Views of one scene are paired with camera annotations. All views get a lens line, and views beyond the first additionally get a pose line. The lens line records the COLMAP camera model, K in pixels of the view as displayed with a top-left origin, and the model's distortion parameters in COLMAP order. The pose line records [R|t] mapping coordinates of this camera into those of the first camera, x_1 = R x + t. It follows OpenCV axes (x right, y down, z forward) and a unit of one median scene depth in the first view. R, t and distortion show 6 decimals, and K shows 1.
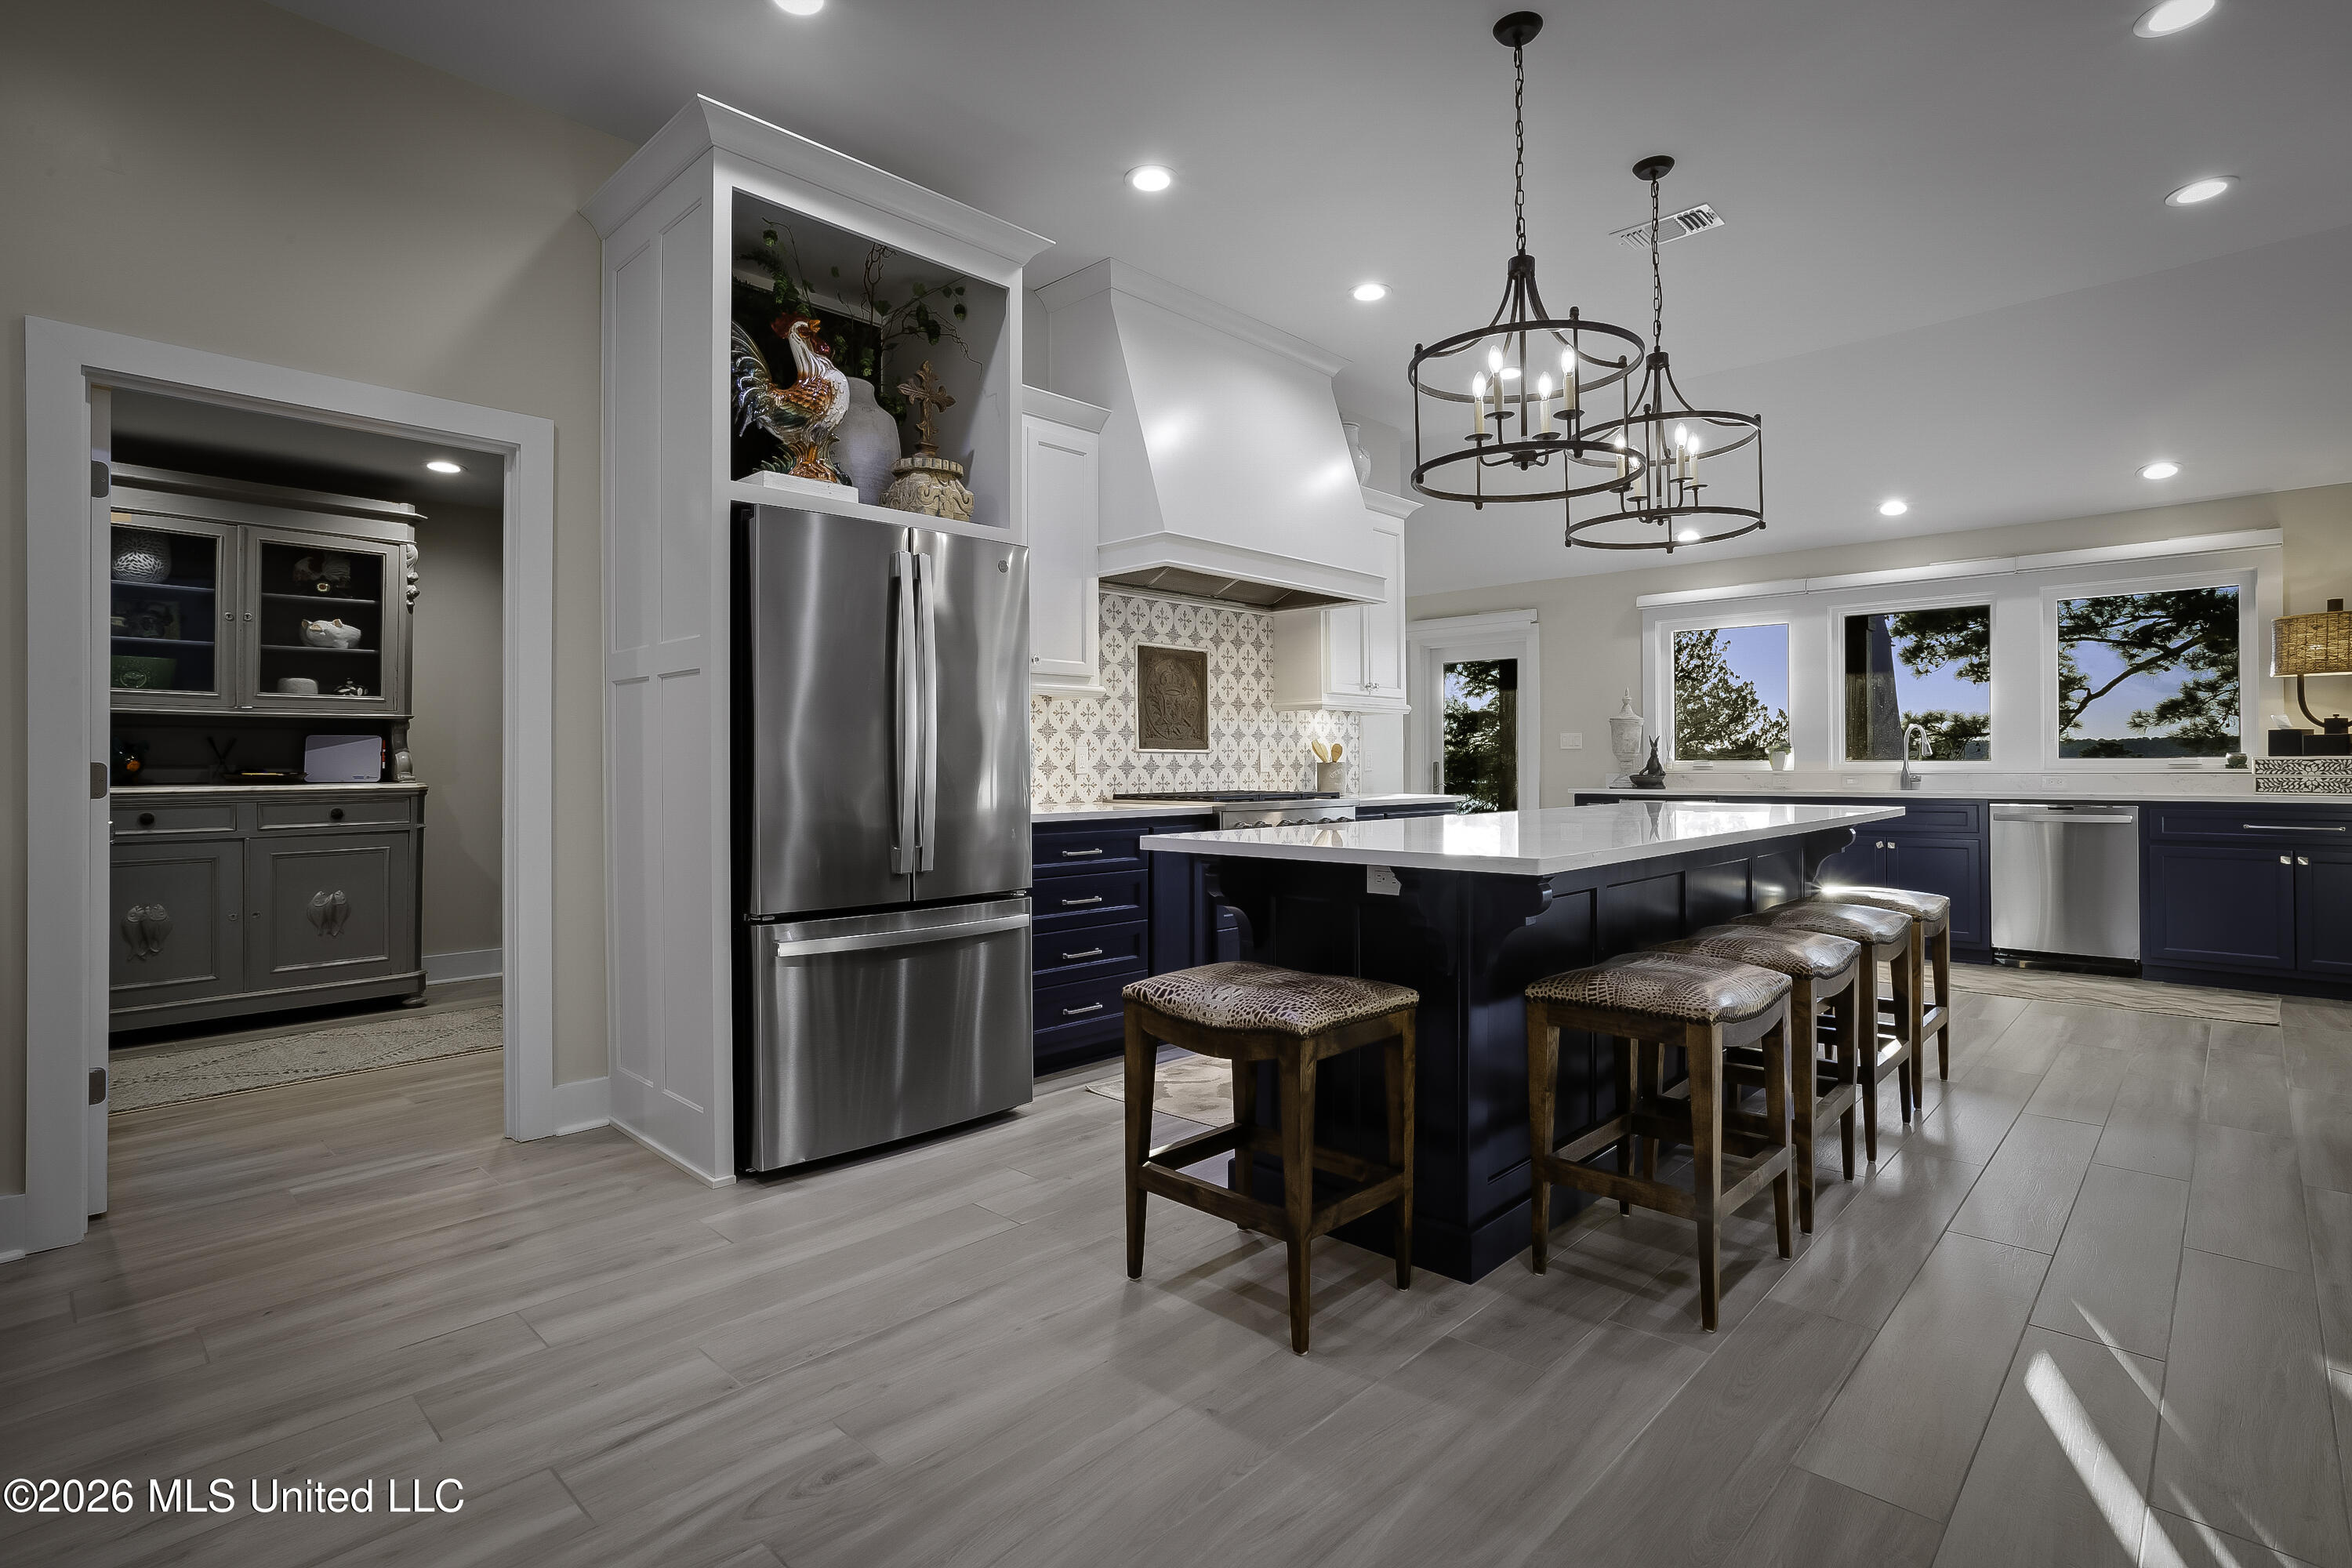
lens RADIAL K [[1151.1, 0, 1196.5], [0, 1151.1, 752.4], [0, 0, 1]] dist [-0.045771, 0.018367]
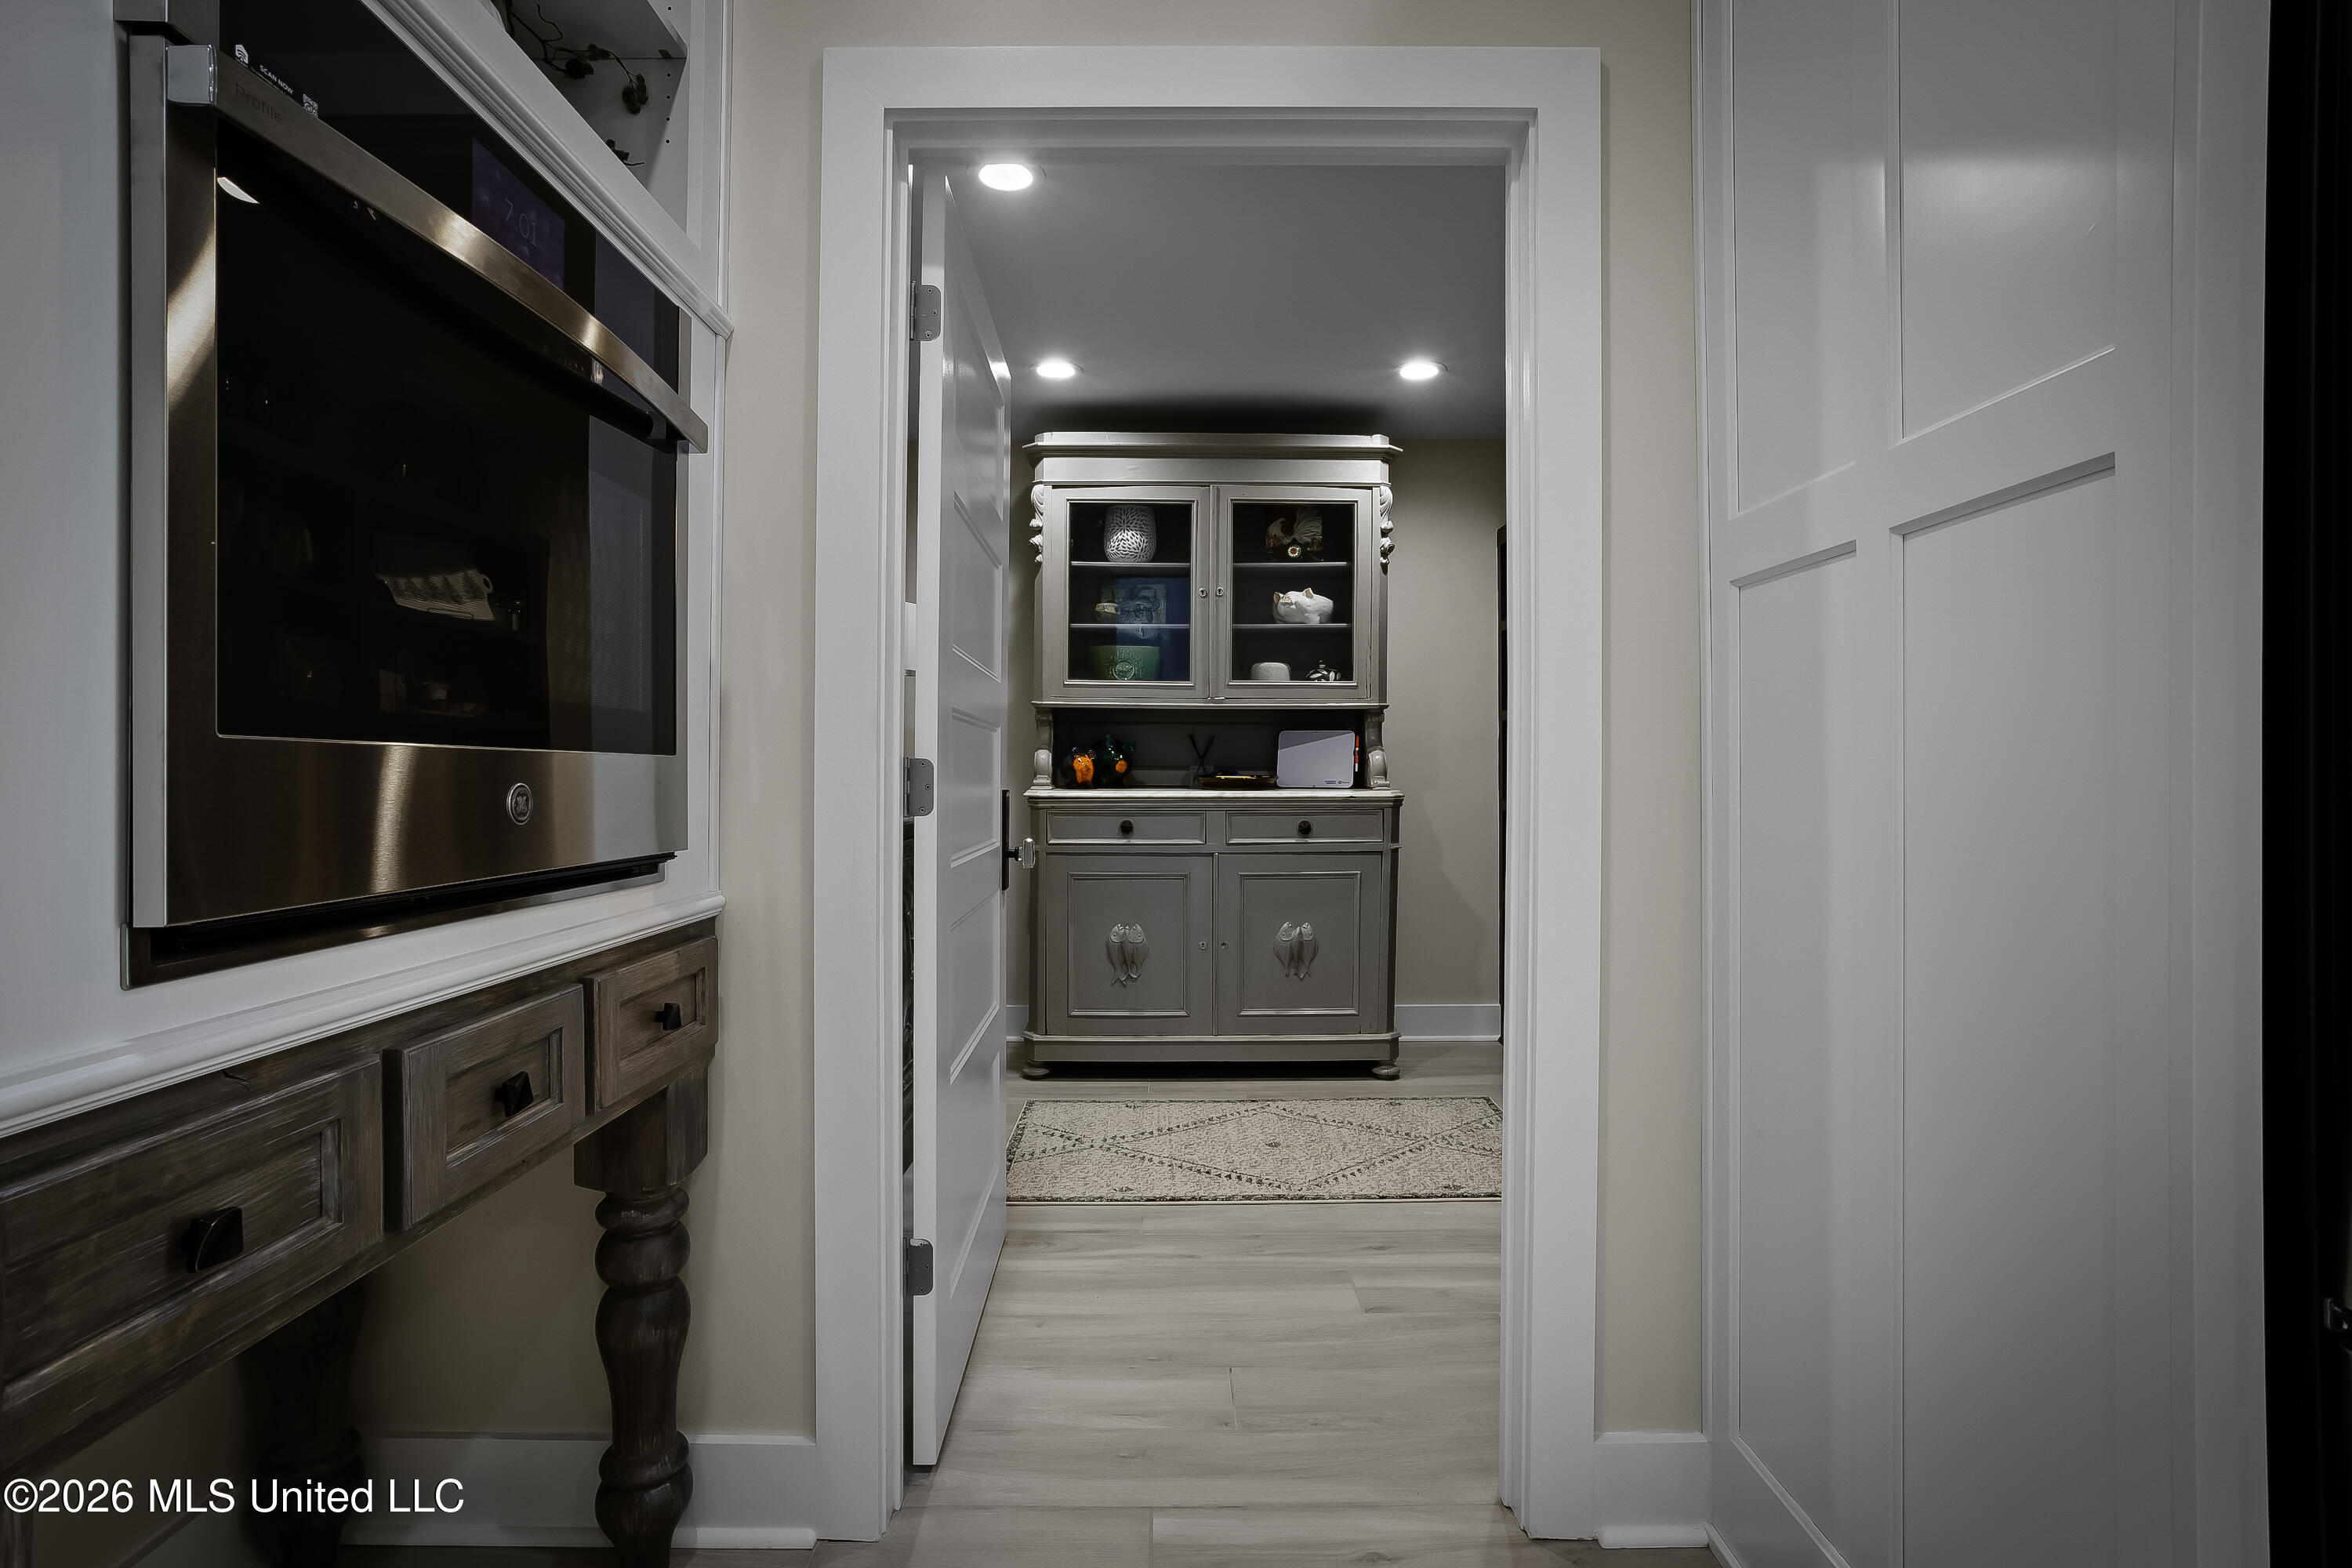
lens RADIAL K [[1151.1, 0, 1171.2], [0, 1151.1, 773.6], [0, 0, 1]] dist [-0.045771, 0.018367]
pose [[0.688498, 0.010422, -0.725163, -0.225020], [0.000093, 0.999895, 0.014459, 0.004129], [0.725238, -0.010022, 0.688425, 0.353069]]
